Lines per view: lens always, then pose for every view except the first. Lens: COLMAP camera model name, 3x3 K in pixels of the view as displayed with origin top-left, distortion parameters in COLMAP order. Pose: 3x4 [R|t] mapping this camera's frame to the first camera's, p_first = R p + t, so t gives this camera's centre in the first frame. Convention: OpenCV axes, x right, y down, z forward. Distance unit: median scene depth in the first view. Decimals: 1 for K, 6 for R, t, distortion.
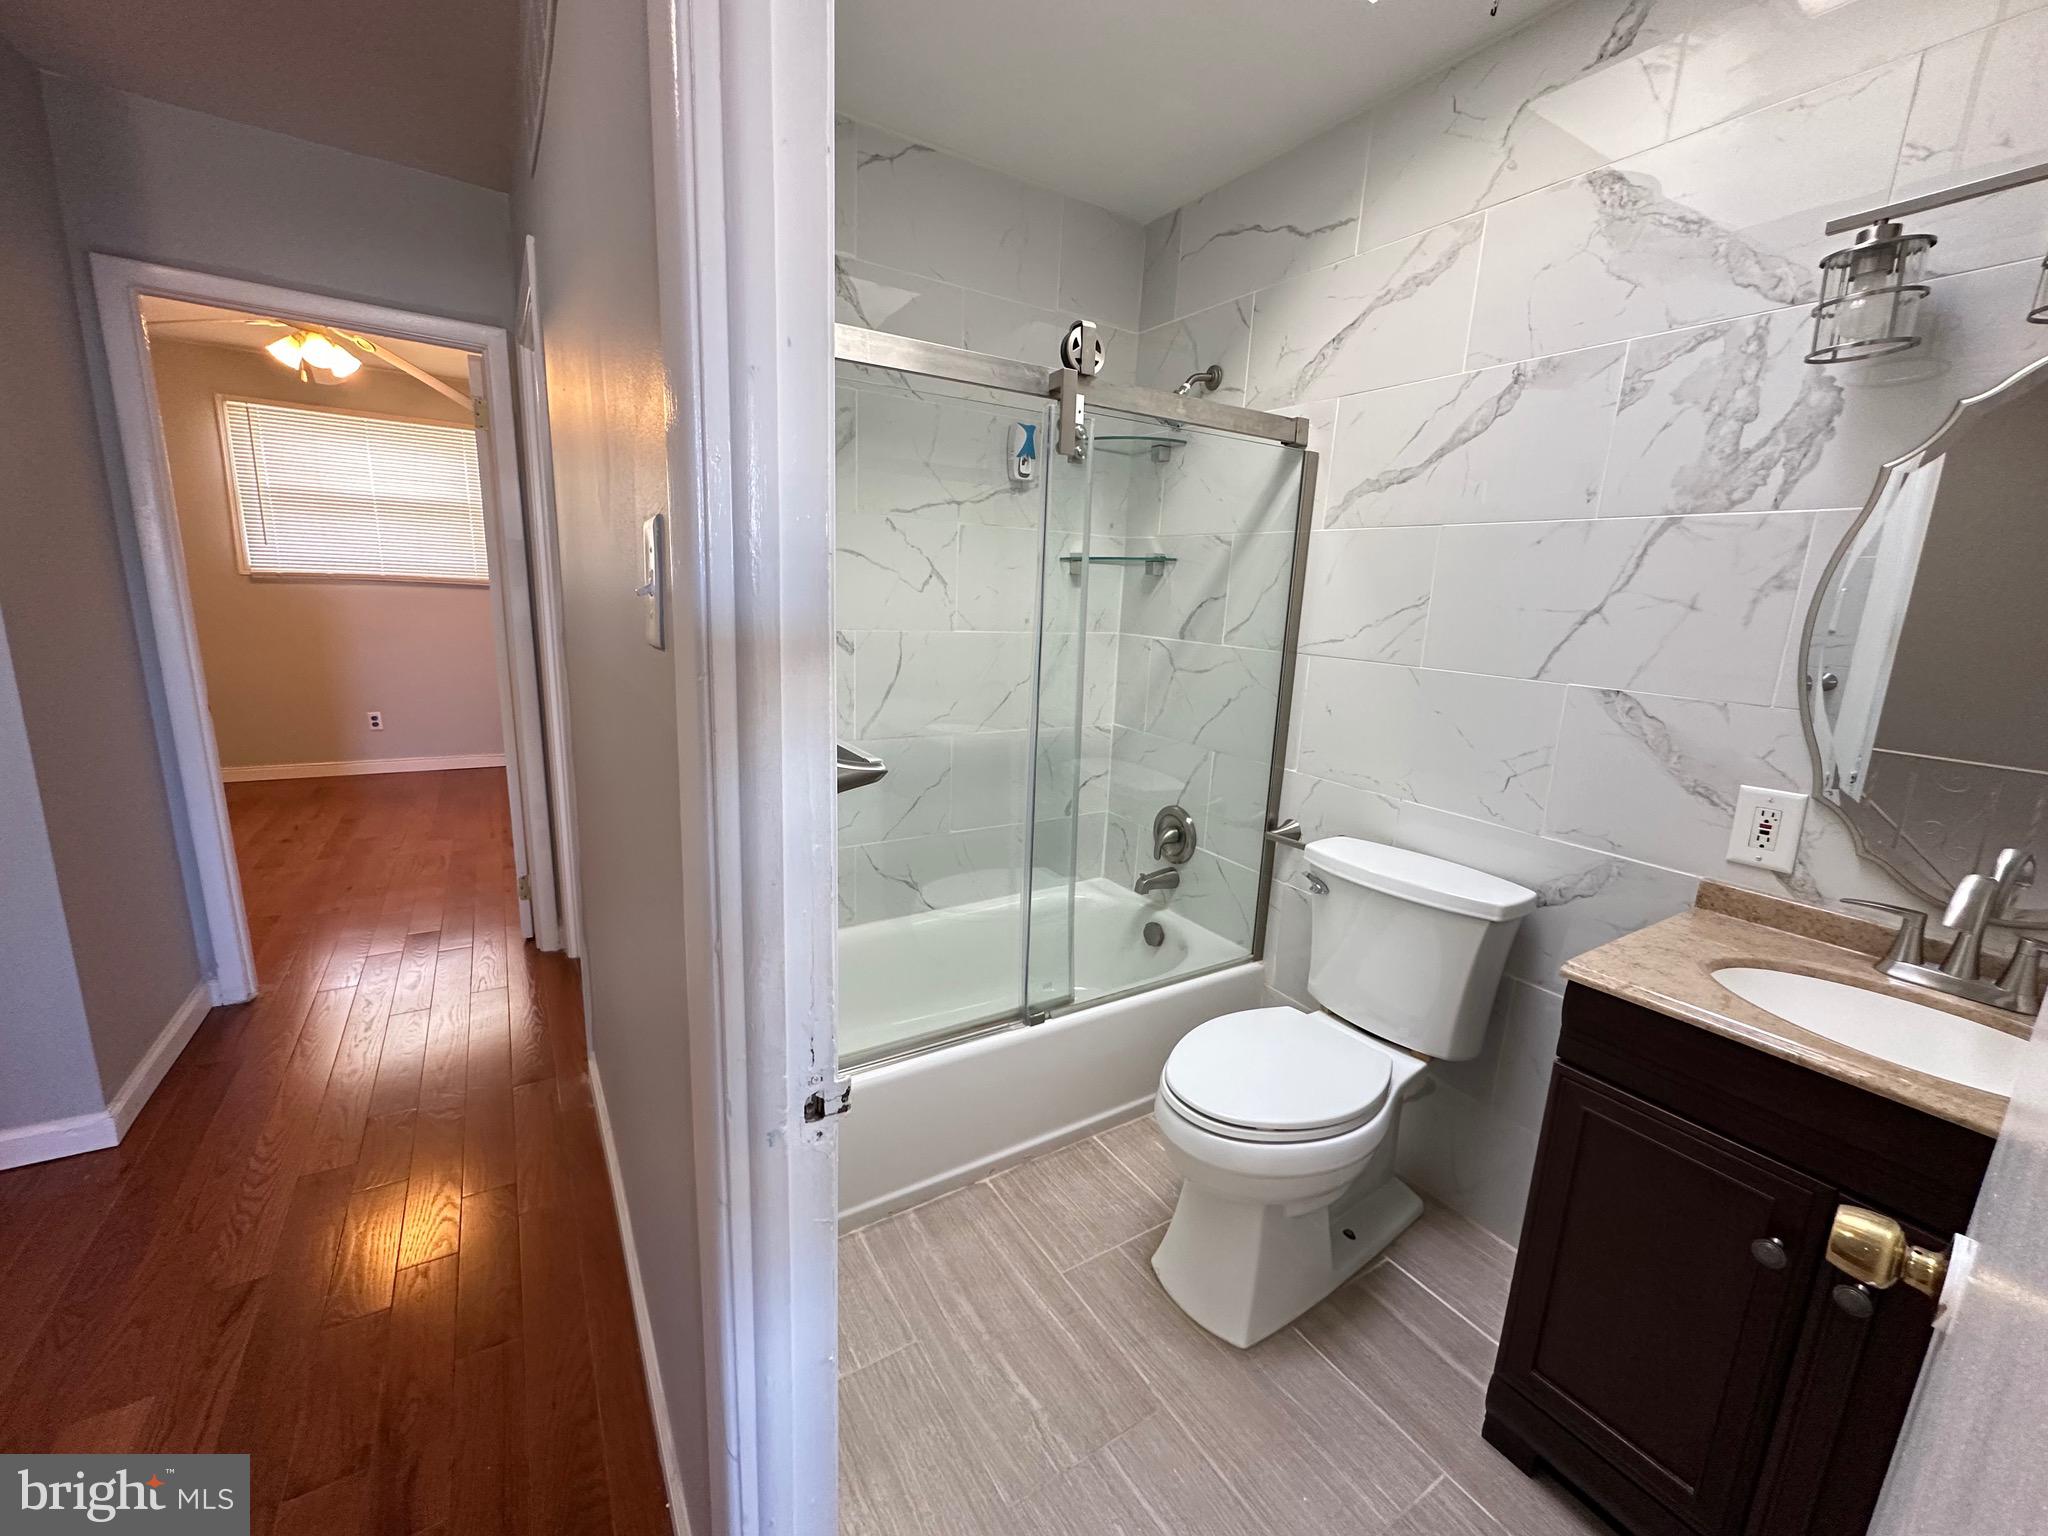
lens RADIAL K [[820.1, 0, 1023.8], [0, 820.1, 765.4], [0, 0, 1]] dist [-0.006015, 0.001451]
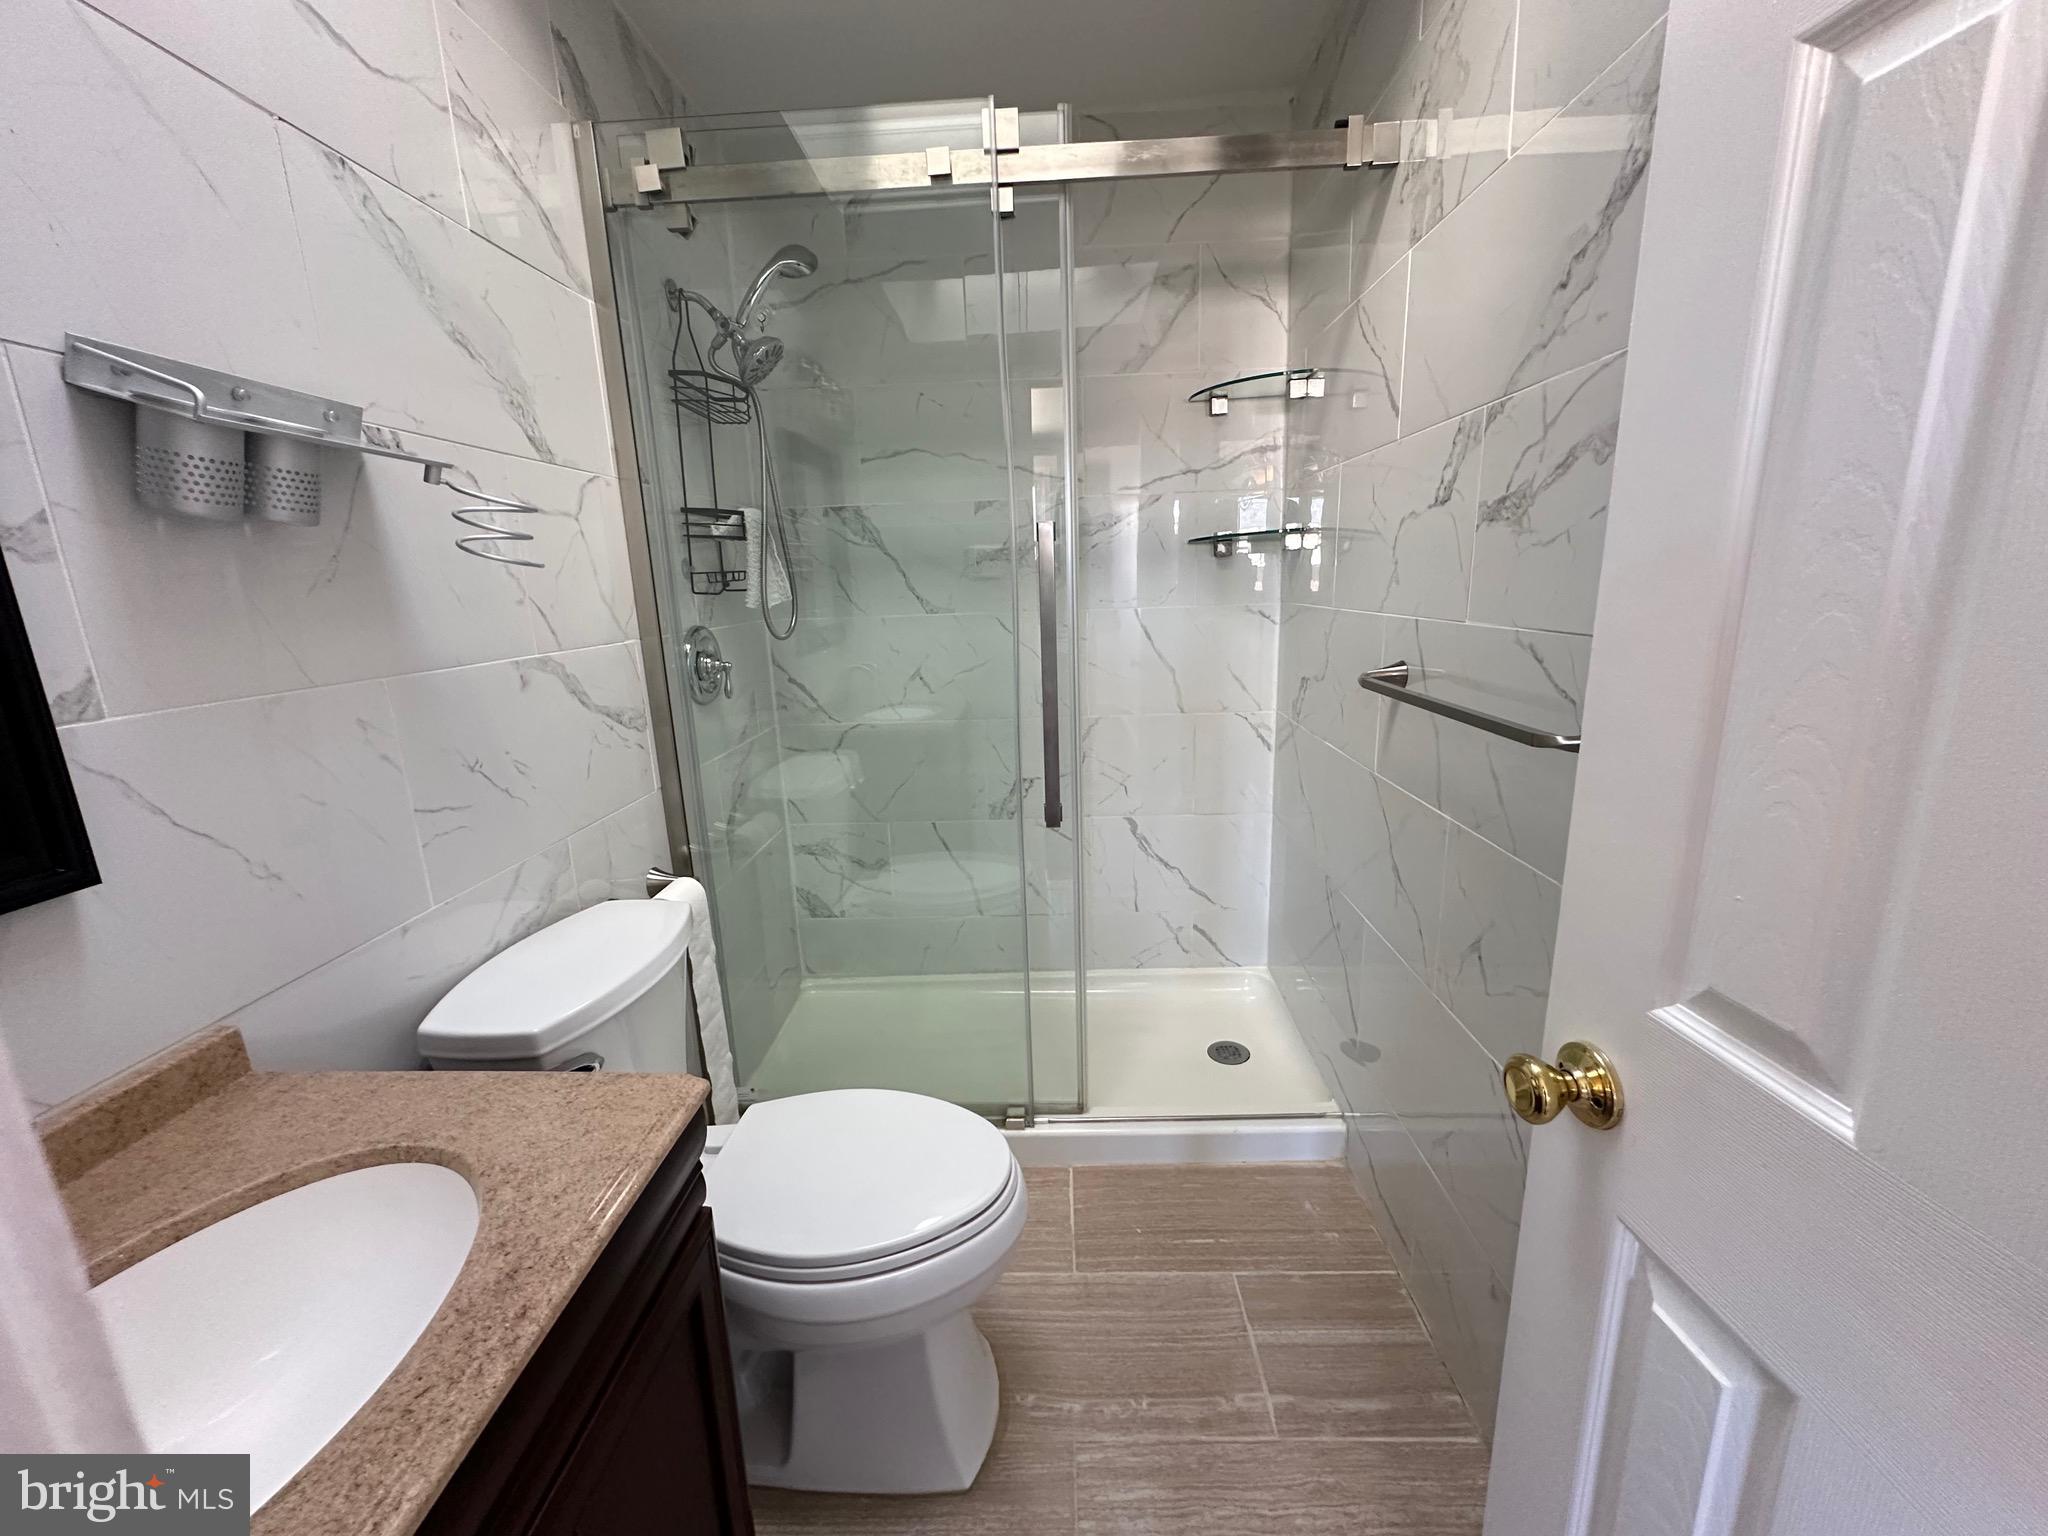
lens RADIAL K [[820.1, 0, 1022.9], [0, 820.1, 768.7], [0, 0, 1]] dist [-0.006015, 0.001451]
pose [[-0.831548, -0.136061, 0.538531, -0.135464], [0.116981, 0.904891, 0.409253, 0.145499], [-0.542995, 0.403312, -0.736543, 1.400178]]
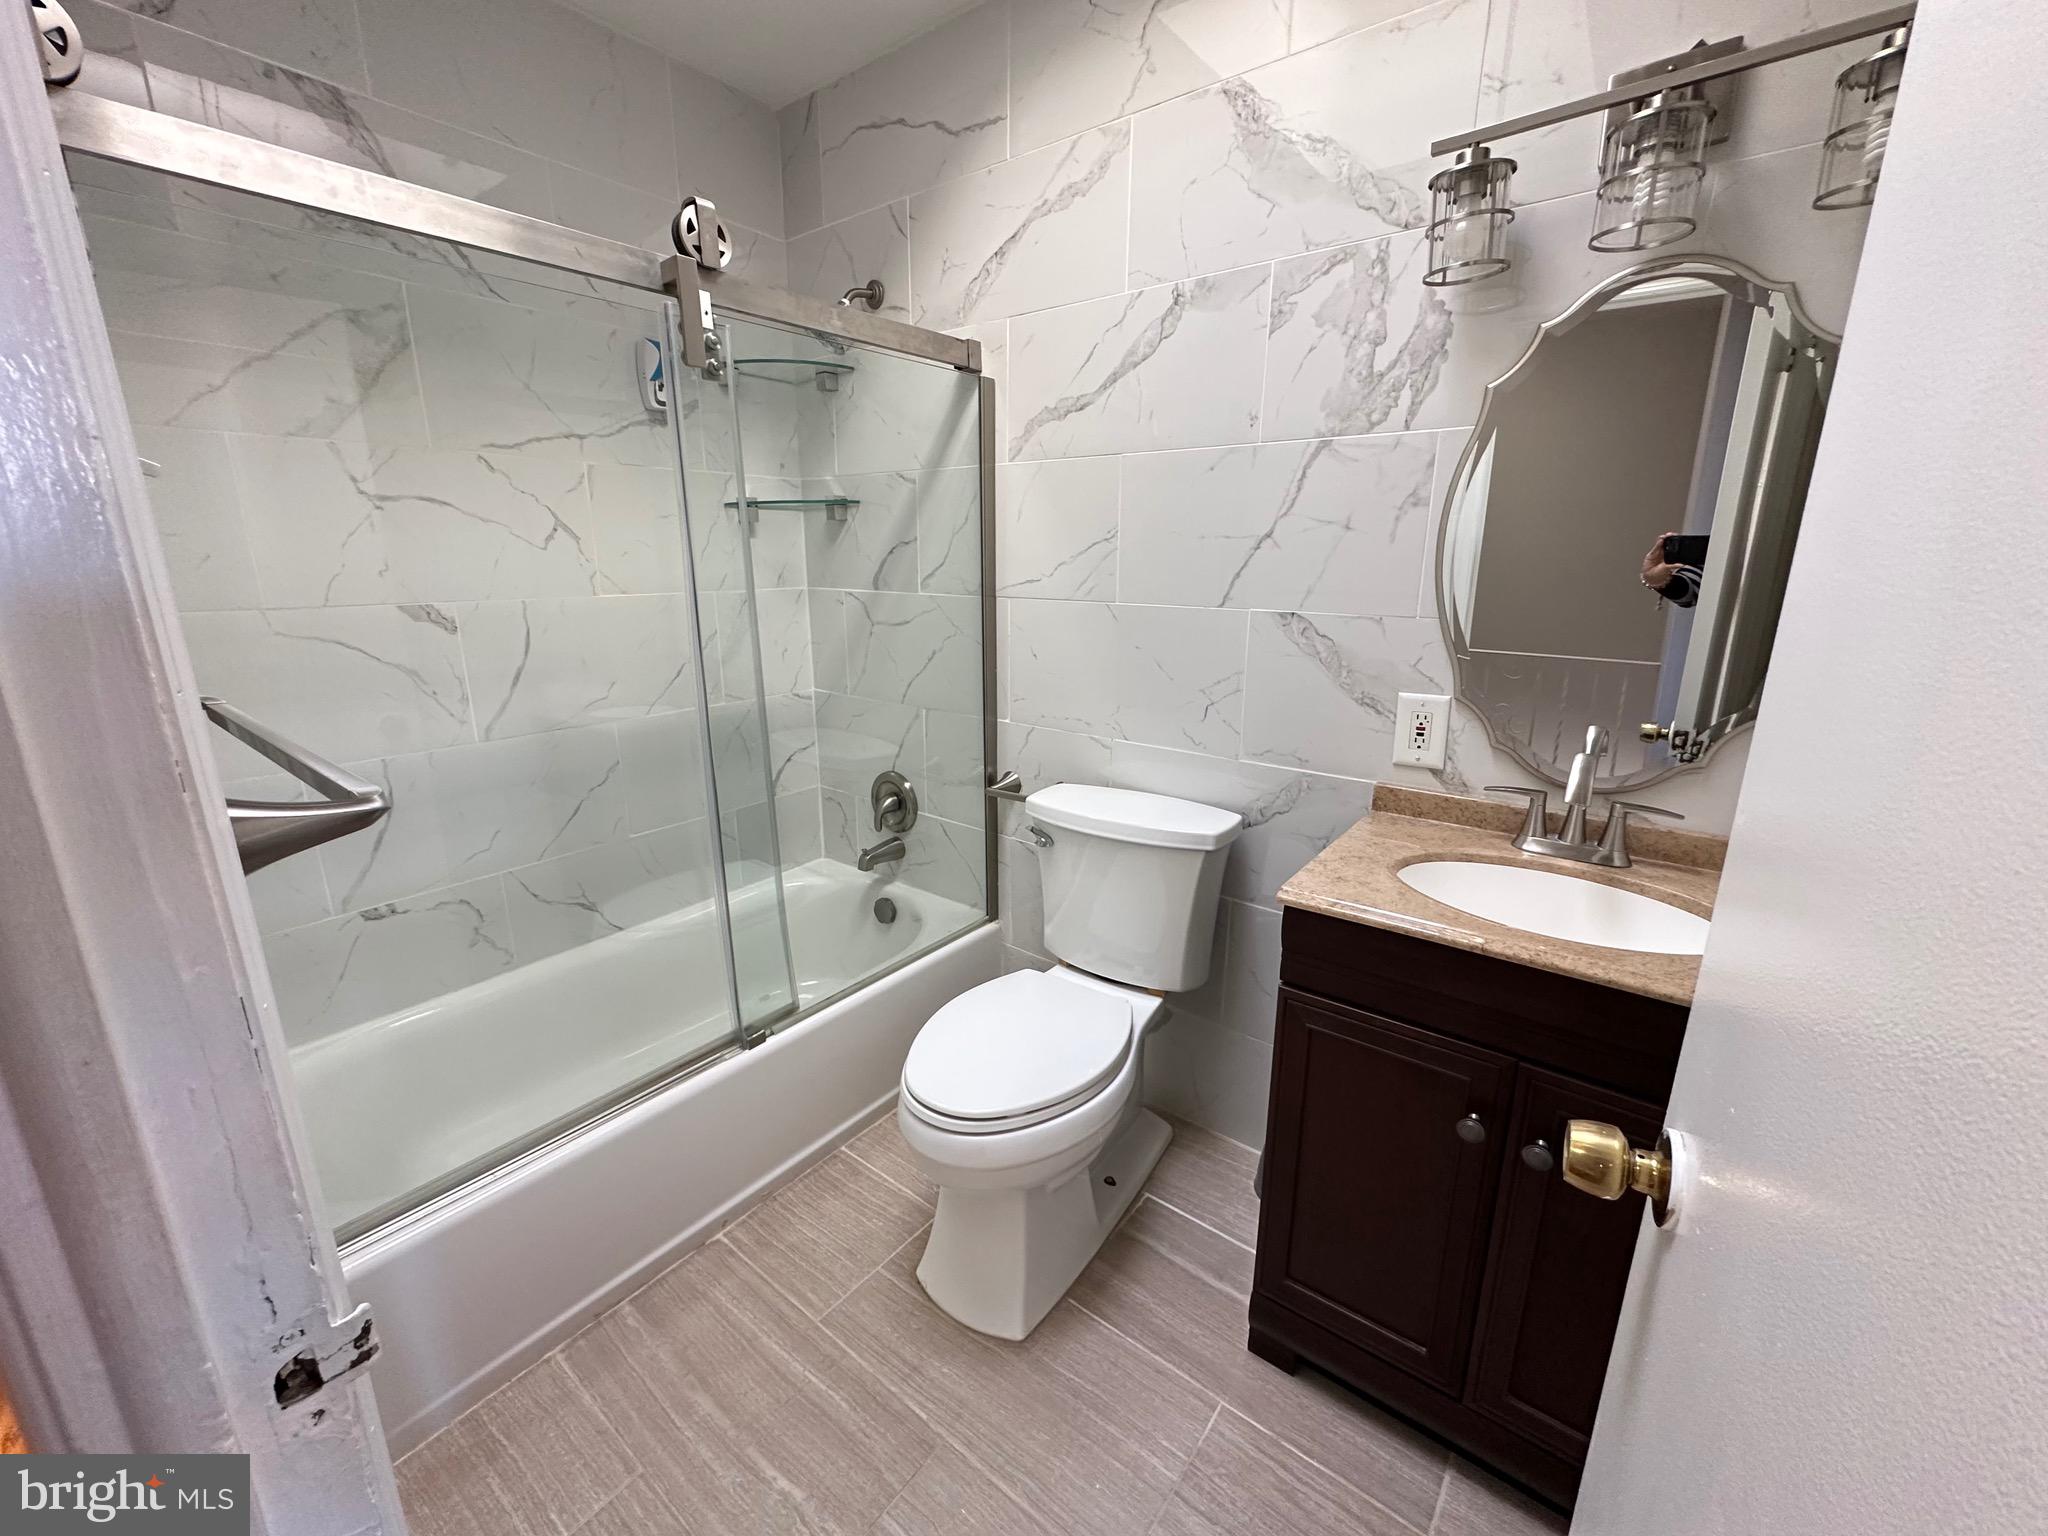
lens RADIAL K [[820.1, 0, 1025.4], [0, 820.1, 766.6], [0, 0, 1]] dist [-0.006015, 0.001451]
pose [[0.939415, -0.125724, 0.318893, 0.055662], [0.108773, 0.991564, 0.070495, -0.008299], [-0.325065, -0.031537, 0.945166, 0.127490]]
